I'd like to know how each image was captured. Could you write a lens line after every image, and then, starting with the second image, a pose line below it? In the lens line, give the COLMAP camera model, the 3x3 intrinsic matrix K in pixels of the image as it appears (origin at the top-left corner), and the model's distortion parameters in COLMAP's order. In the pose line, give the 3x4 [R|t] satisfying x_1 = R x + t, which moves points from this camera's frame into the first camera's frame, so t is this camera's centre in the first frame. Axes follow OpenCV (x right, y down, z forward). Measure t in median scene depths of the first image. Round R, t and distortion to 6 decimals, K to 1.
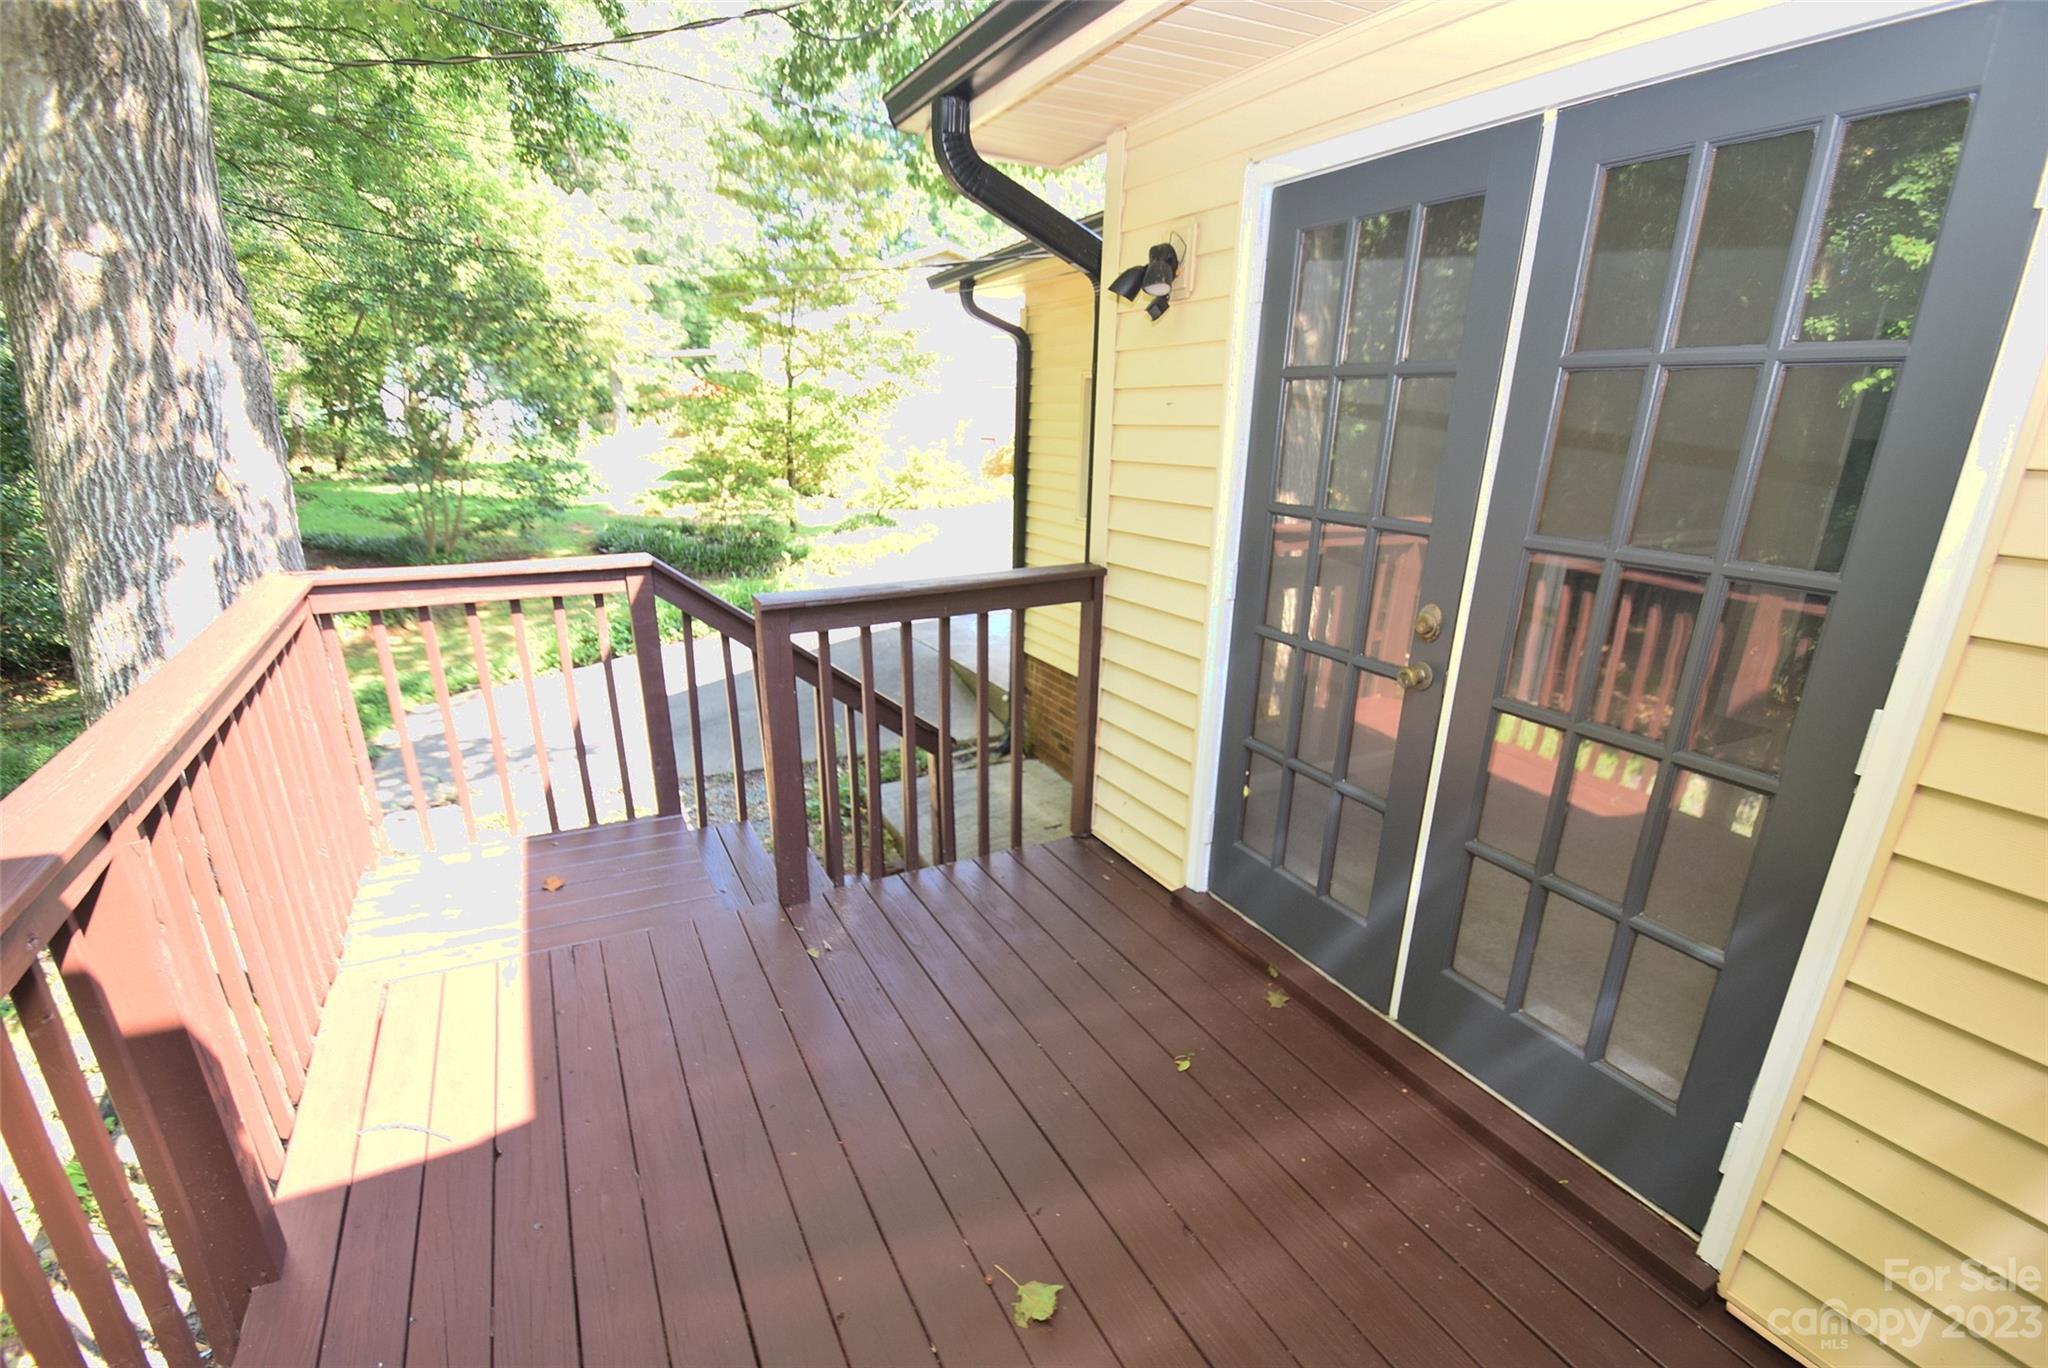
lens RADIAL K [[915.6, 0, 1021.3], [0, 915.6, 747.4], [0, 0, 1]] dist [0.018241, -0.016573]
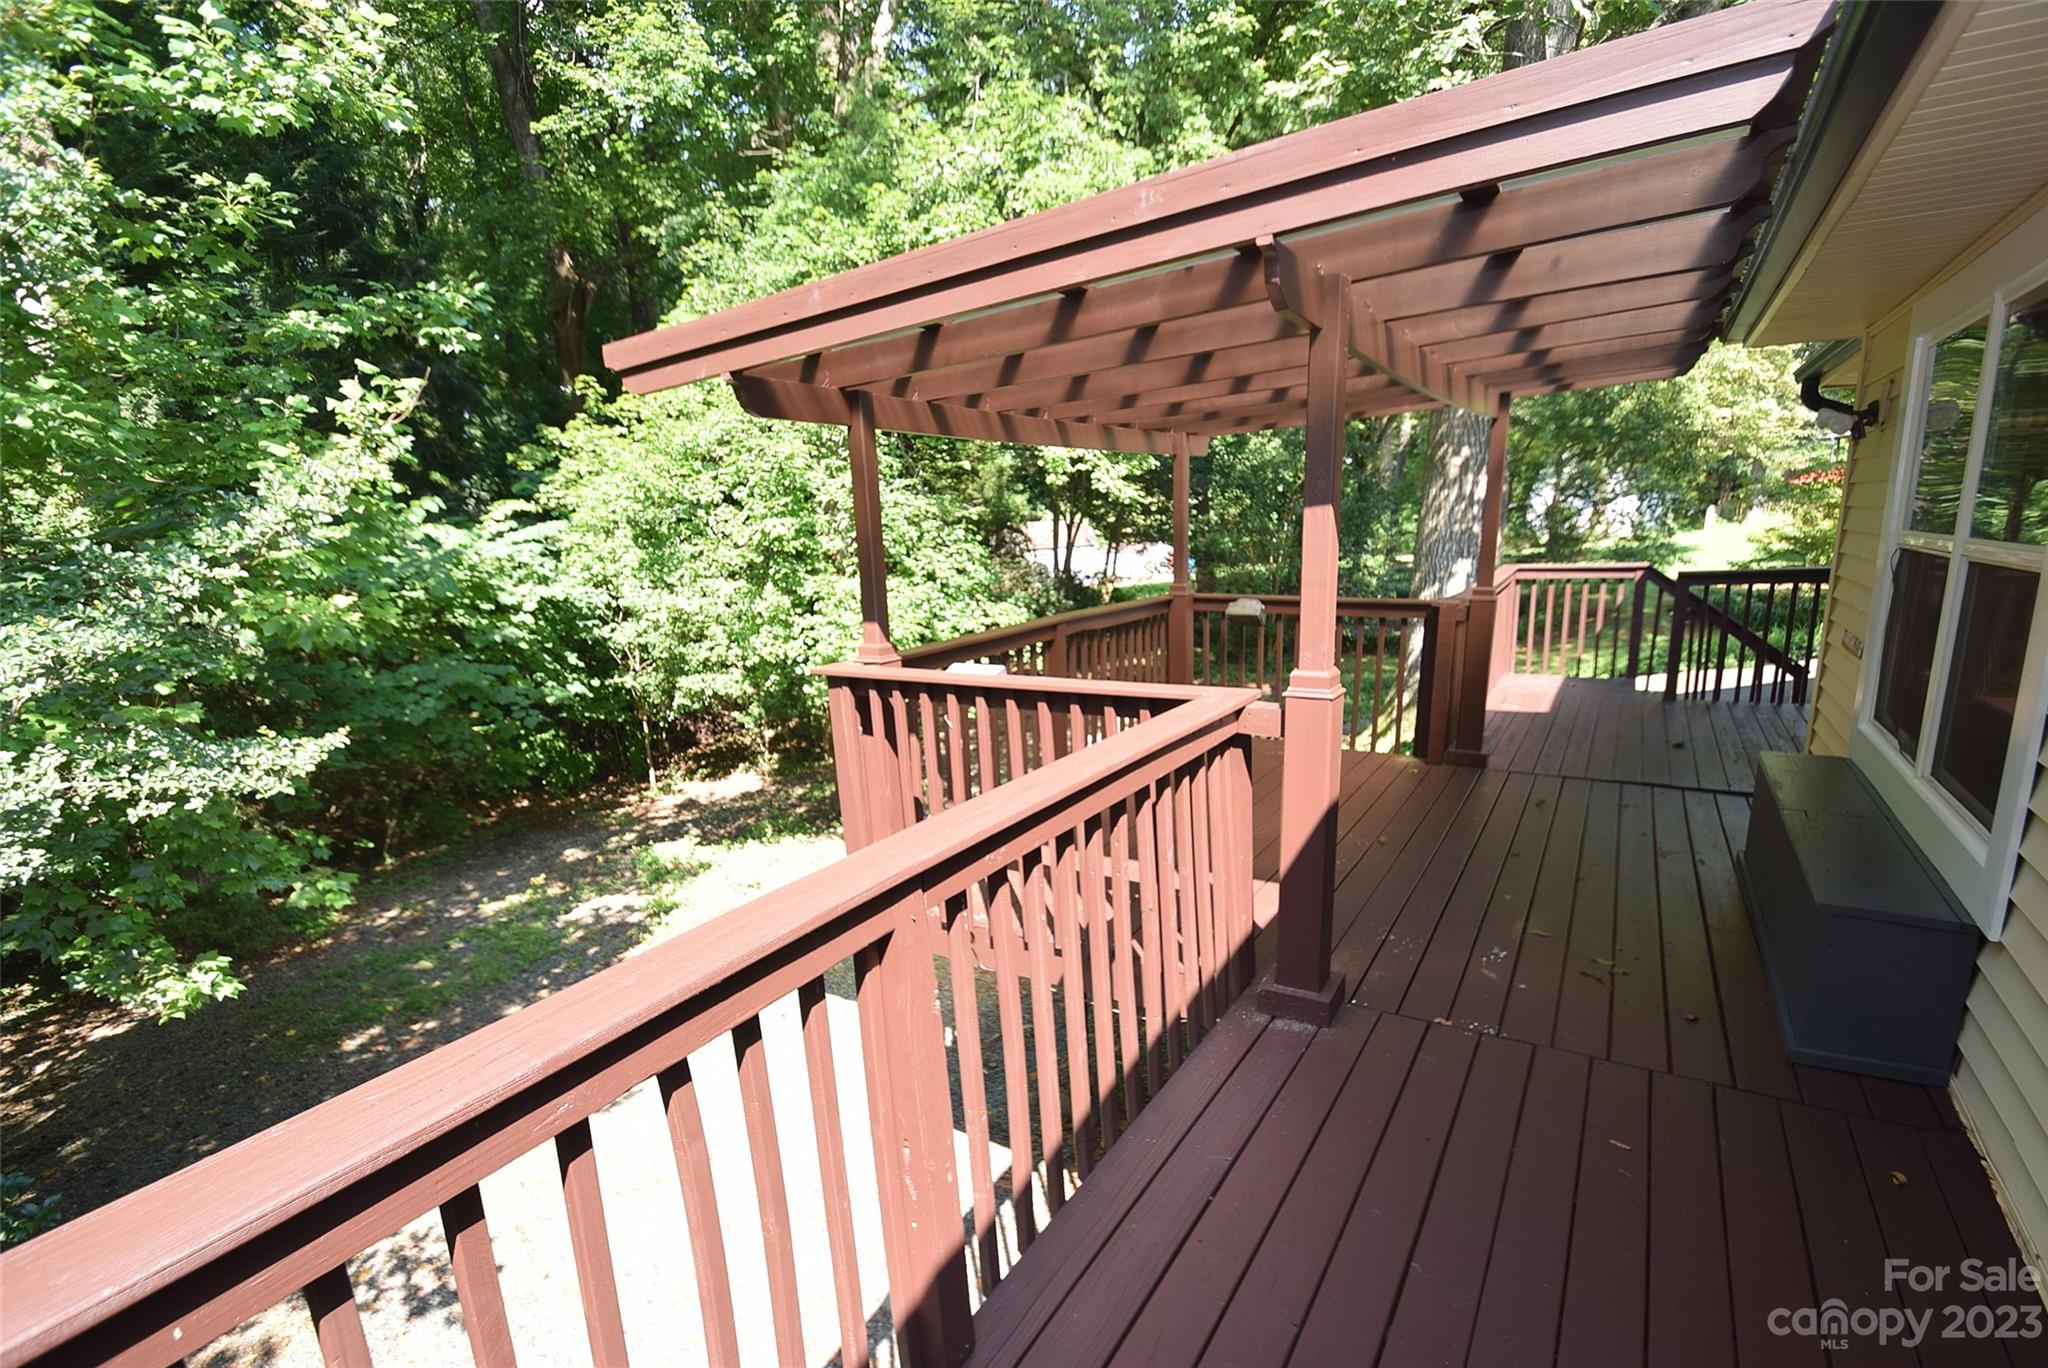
lens RADIAL K [[915.6, 0, 1021.3], [0, 915.6, 747.4], [0, 0, 1]] dist [0.018241, -0.016573]
pose [[0.484762, 0.162323, -0.859452, 0.793166], [-0.241718, 0.969221, 0.046717, 0.456209], [0.840582, 0.185098, 0.509078, -1.265130]]
